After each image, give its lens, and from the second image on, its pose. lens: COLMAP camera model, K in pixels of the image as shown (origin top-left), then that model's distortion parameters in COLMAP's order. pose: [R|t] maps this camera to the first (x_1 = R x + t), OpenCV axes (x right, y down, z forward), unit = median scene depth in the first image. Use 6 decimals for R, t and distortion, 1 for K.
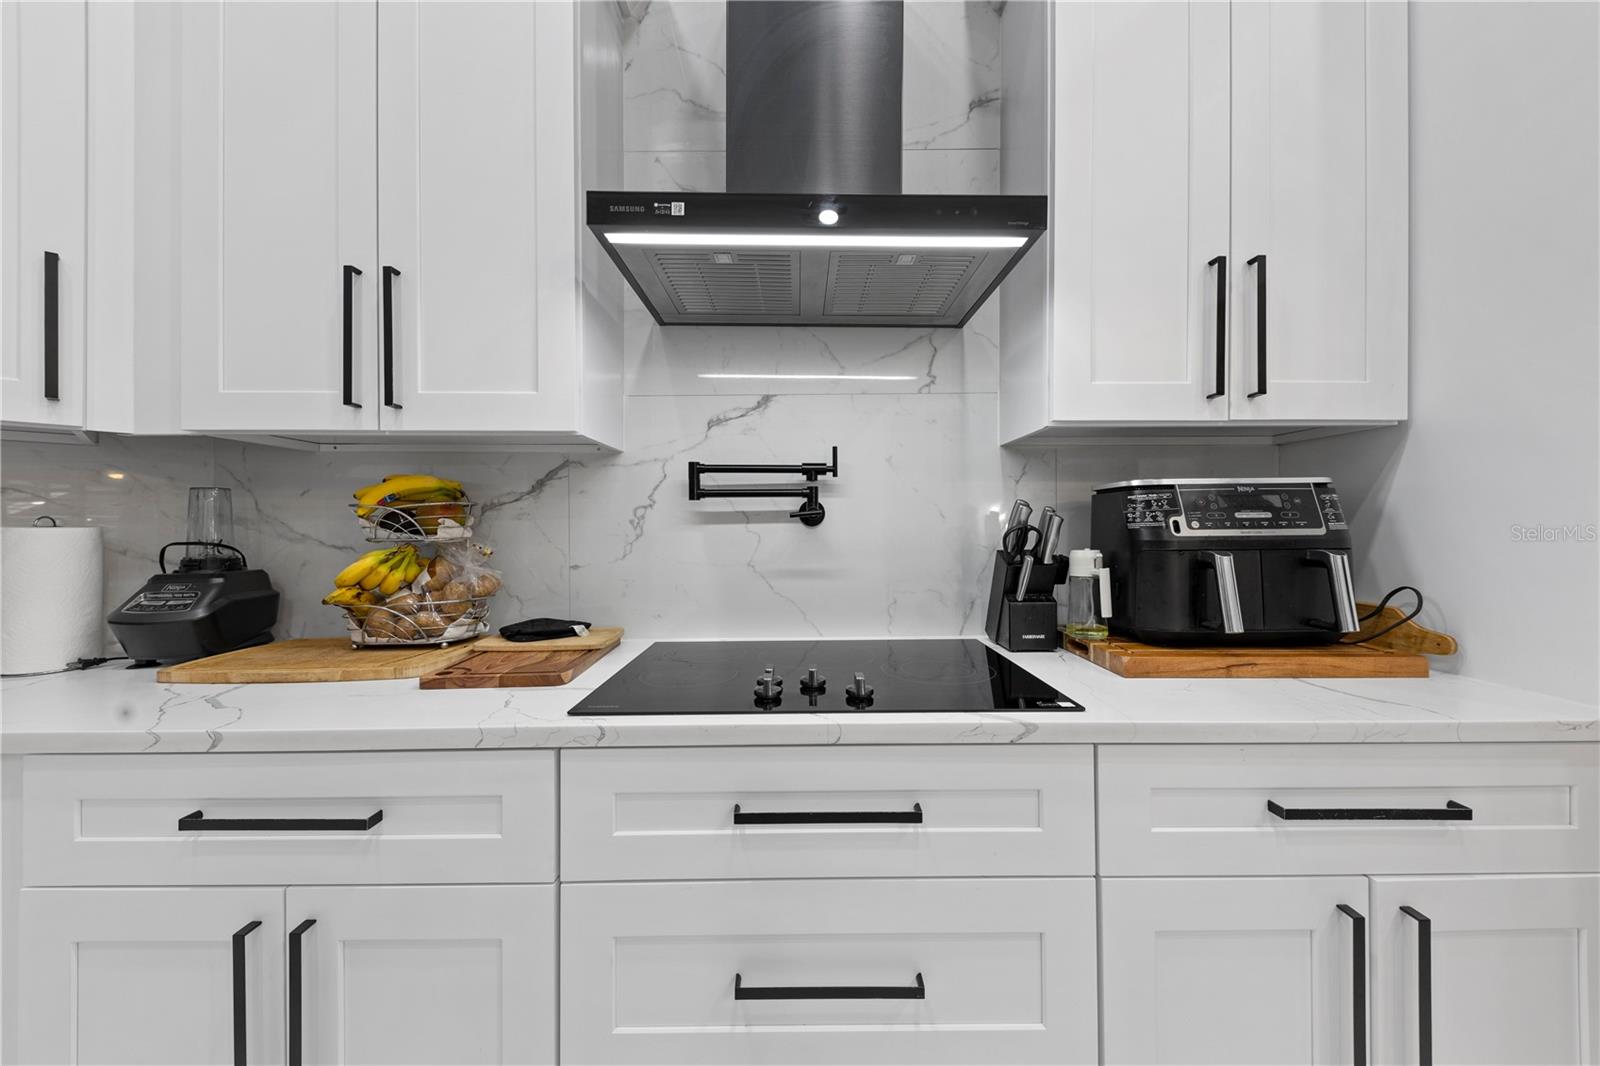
lens RADIAL K [[606.6, 0, 800.0], [0, 606.6, 533.0], [0, 0, 1]] dist [0.001499, 0.000154]
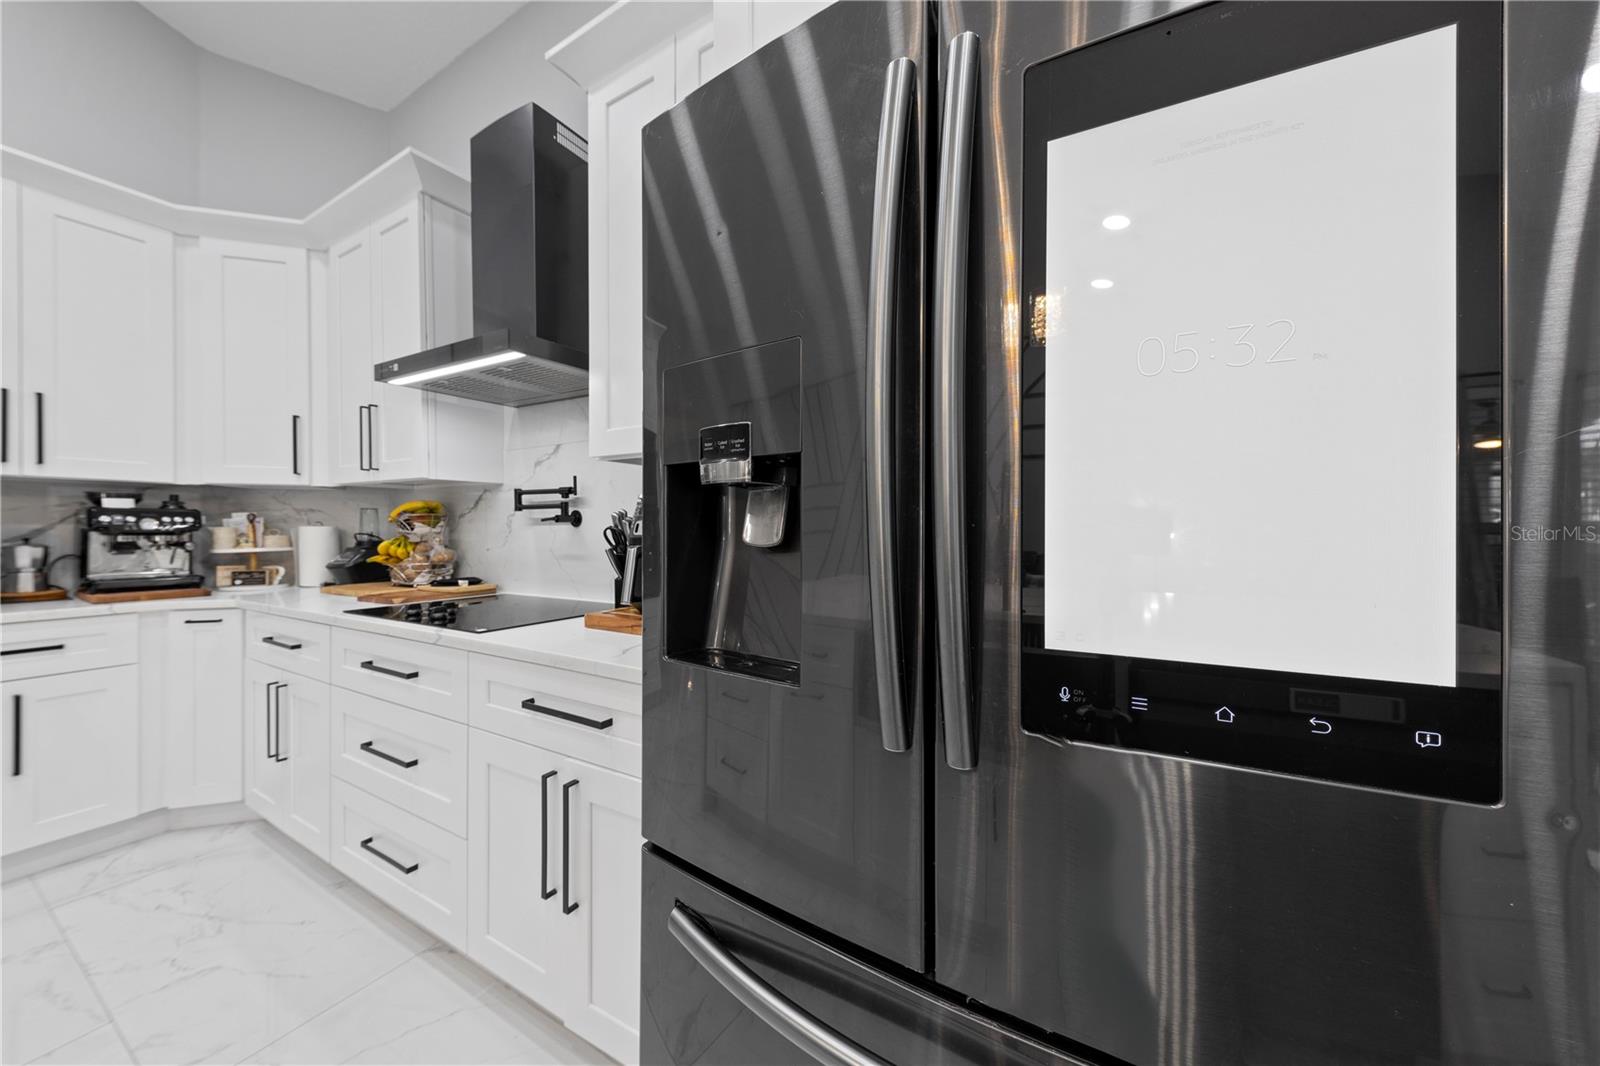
lens RADIAL K [[567.0, 0, 800.4], [0, 567.0, 529.7], [0, 0, 1]] dist [0.000067, -0.000201]
pose [[0.860389, 0.005574, -0.509608, 1.290882], [-0.016130, 0.999737, -0.016297, 0.010047], [0.509383, 0.022241, 0.860252, 0.050509]]
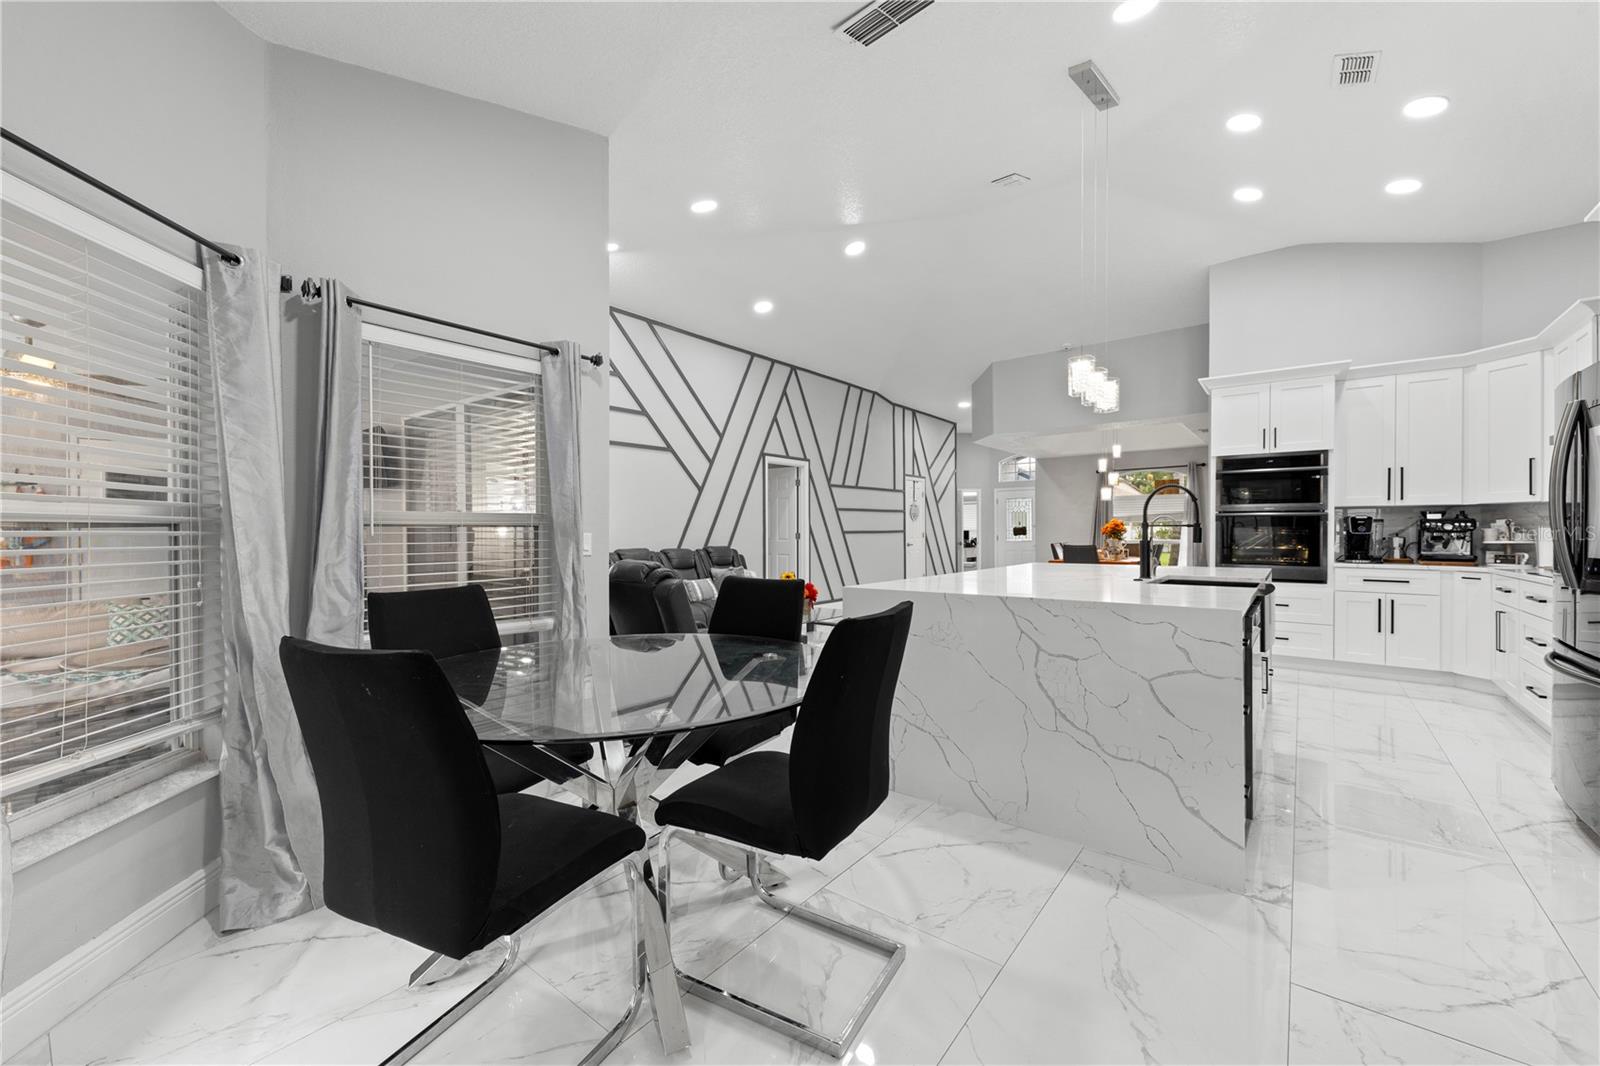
lens RADIAL K [[646.5, 0, 800.0], [0, 646.5, 533.0], [0, 0, 1]] dist [-0.001195, -0.000361]
pose [[-0.615957, 0.004518, -0.787767, 3.777364], [-0.019340, 0.999595, 0.020855, 0.025876], [0.787542, 0.028081, -0.615621, -0.118966]]
